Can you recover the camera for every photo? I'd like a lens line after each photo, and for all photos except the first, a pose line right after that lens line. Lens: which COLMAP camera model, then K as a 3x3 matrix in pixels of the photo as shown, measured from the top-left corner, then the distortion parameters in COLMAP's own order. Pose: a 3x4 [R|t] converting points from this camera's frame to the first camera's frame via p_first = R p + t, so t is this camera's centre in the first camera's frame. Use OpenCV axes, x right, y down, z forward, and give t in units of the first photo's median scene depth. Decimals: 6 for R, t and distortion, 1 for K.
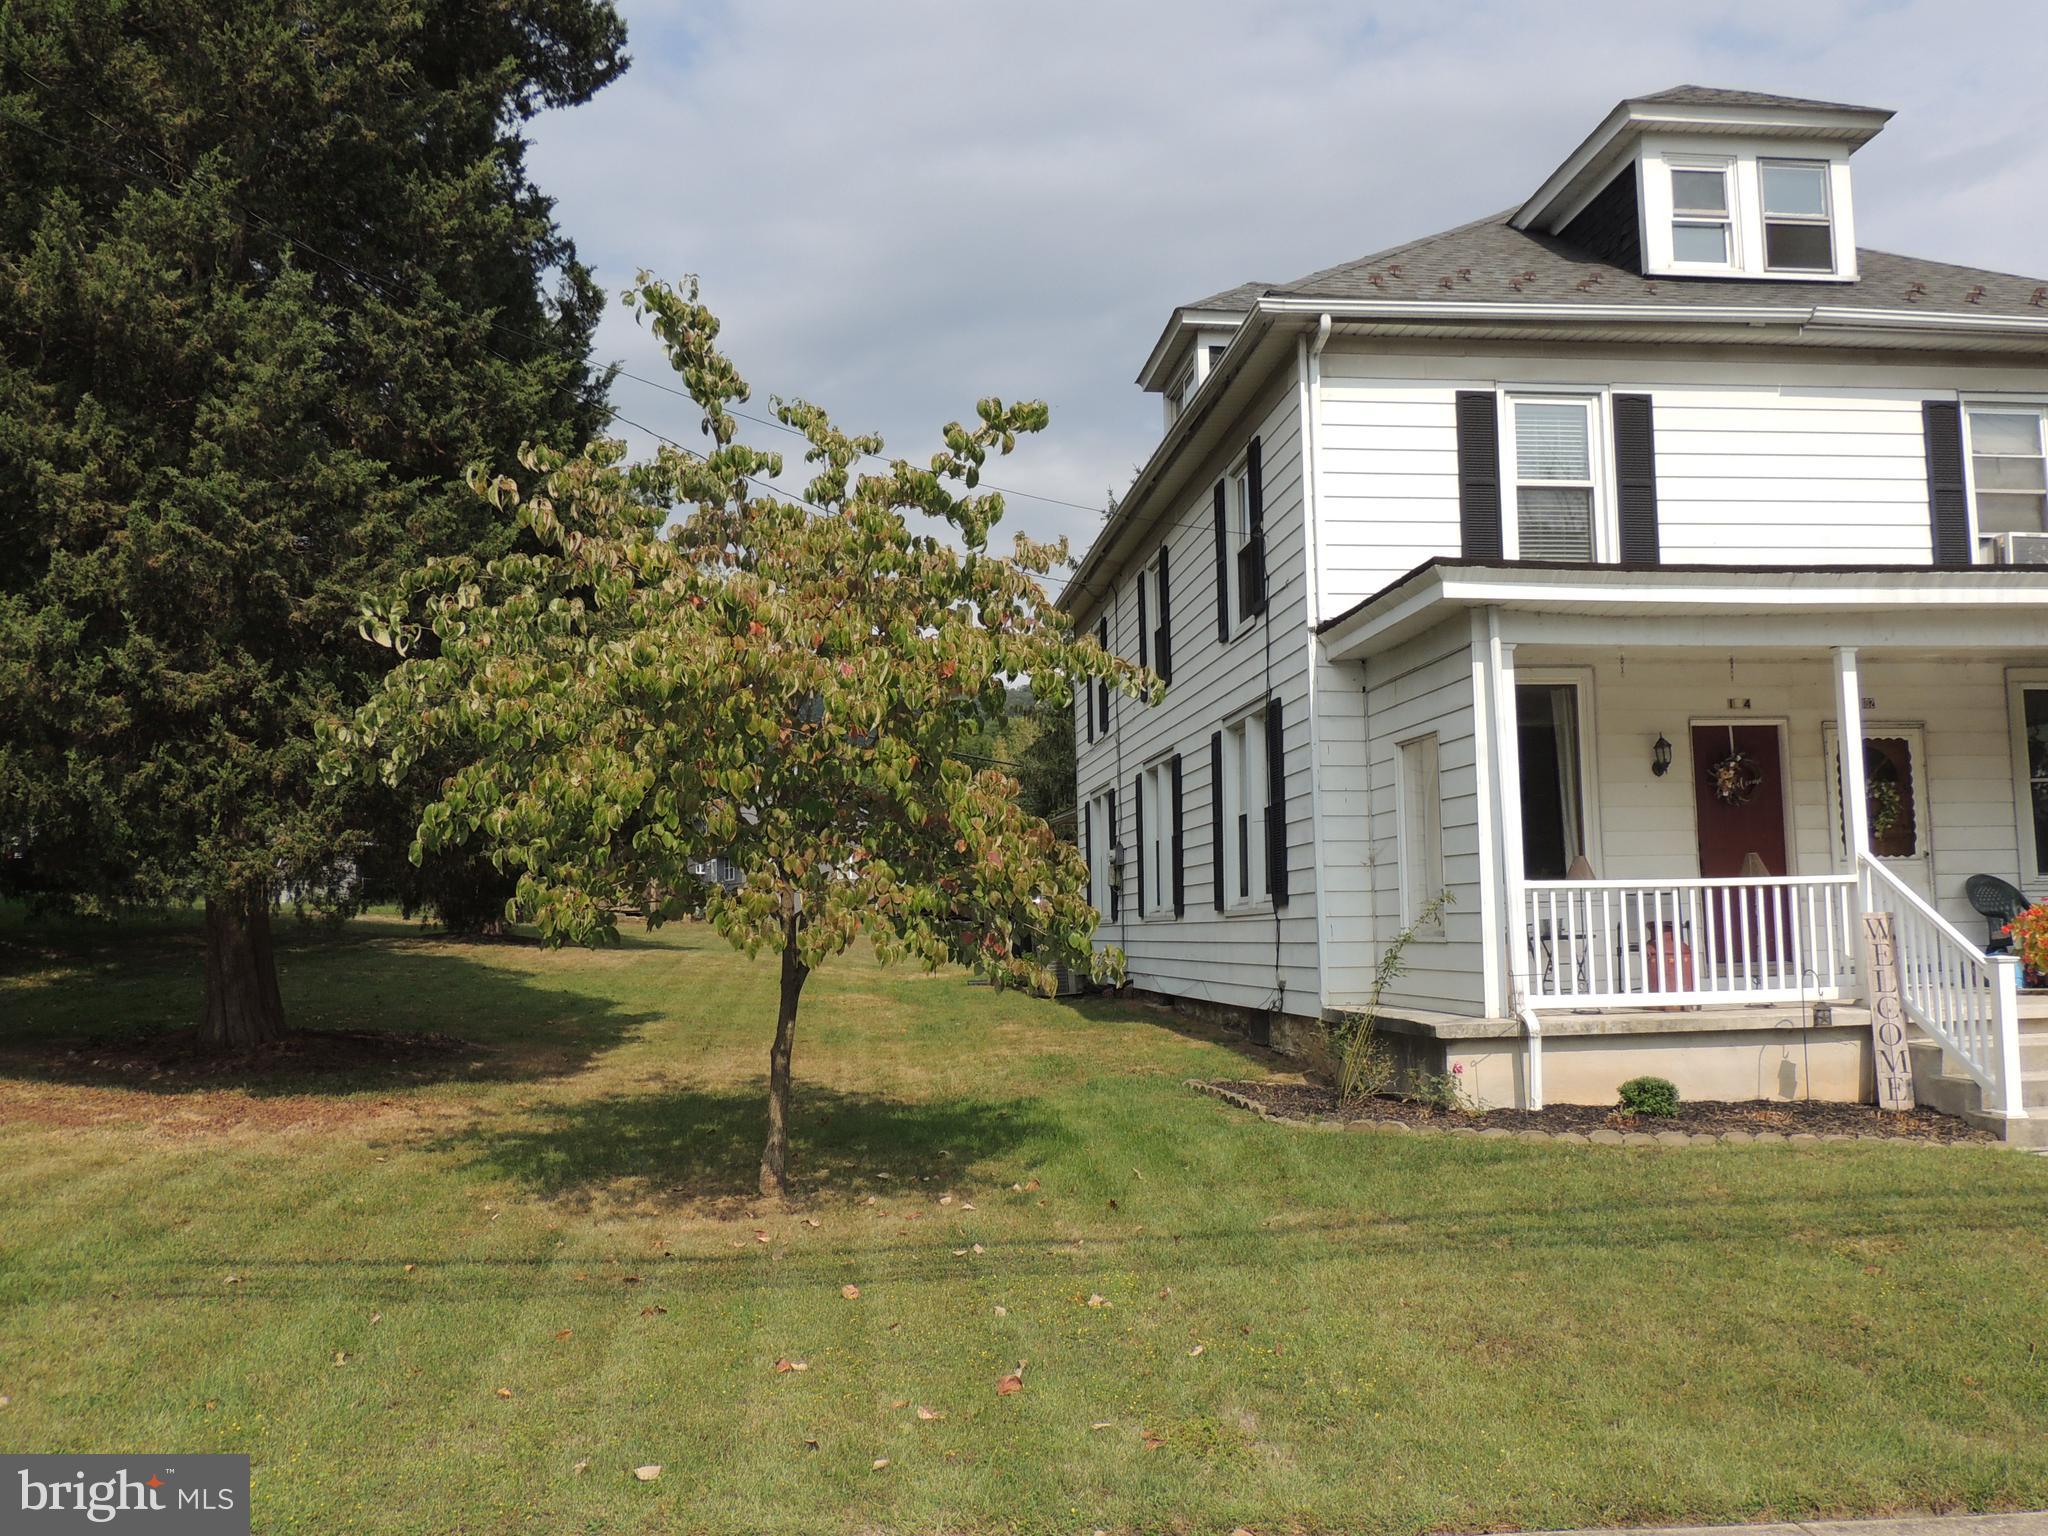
lens RADIAL K [[1630.8, 0, 1014.8], [0, 1630.8, 766.4], [0, 0, 1]] dist [-0.017434, 0.001677]
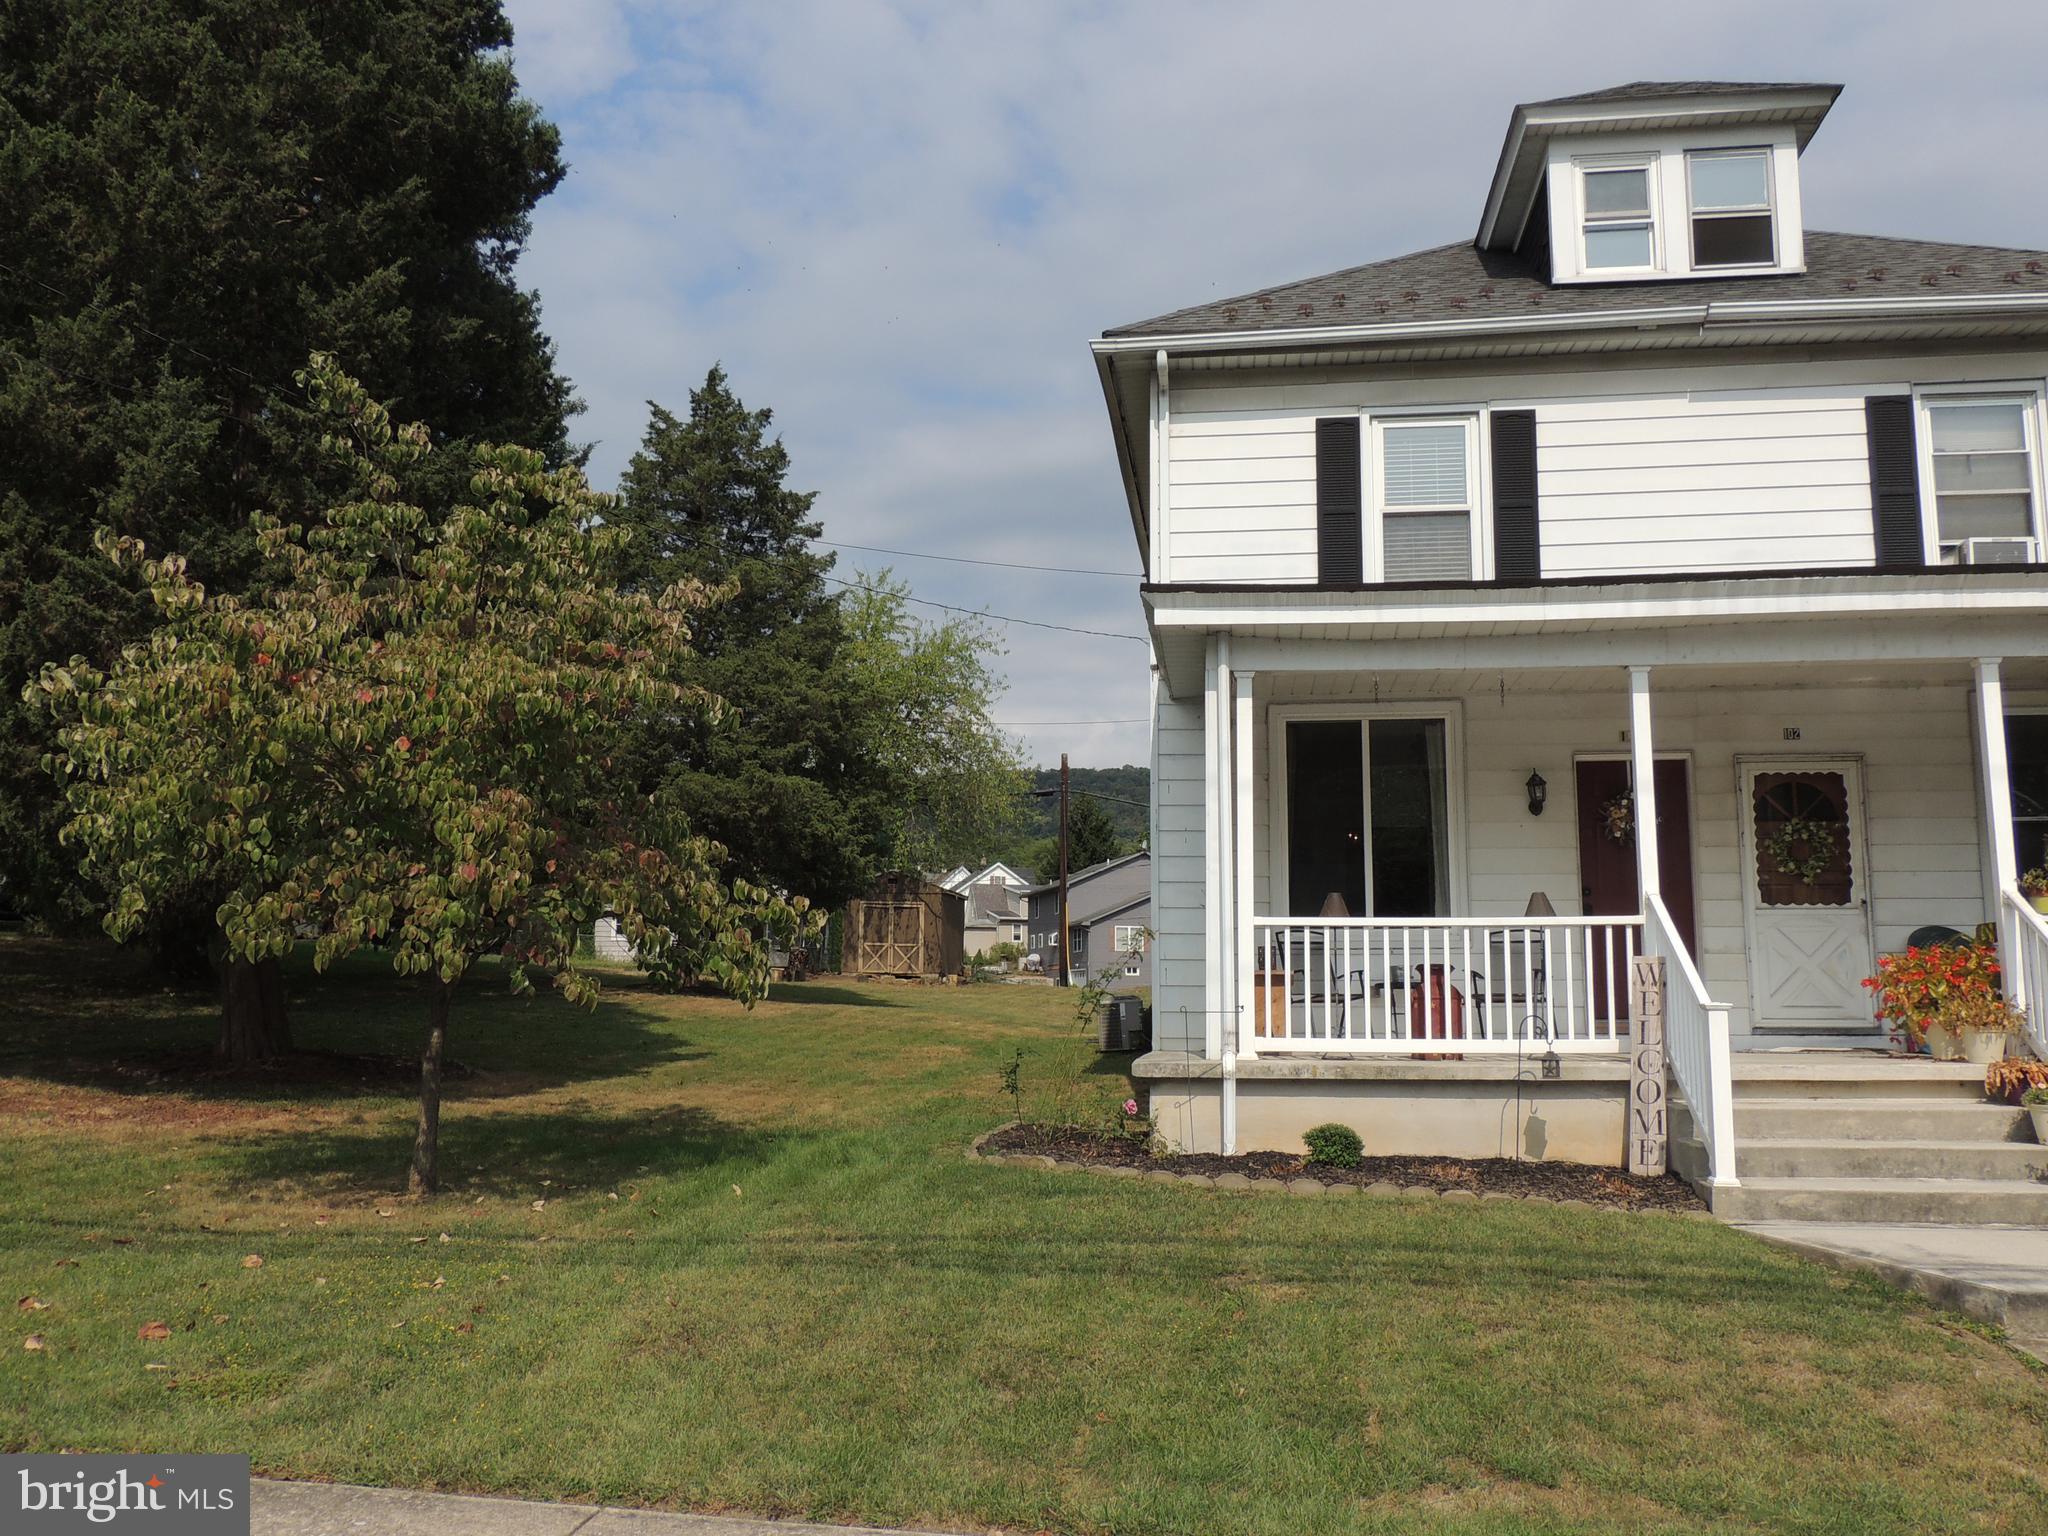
lens RADIAL K [[1630.8, 0, 1016.7], [0, 1630.8, 764.3], [0, 0, 1]] dist [-0.017434, 0.001677]
pose [[0.971139, -0.011738, -0.238224, 0.327204], [0.000483, 0.998883, -0.047249, 0.020552], [0.238513, 0.045770, 0.970060, 0.026204]]
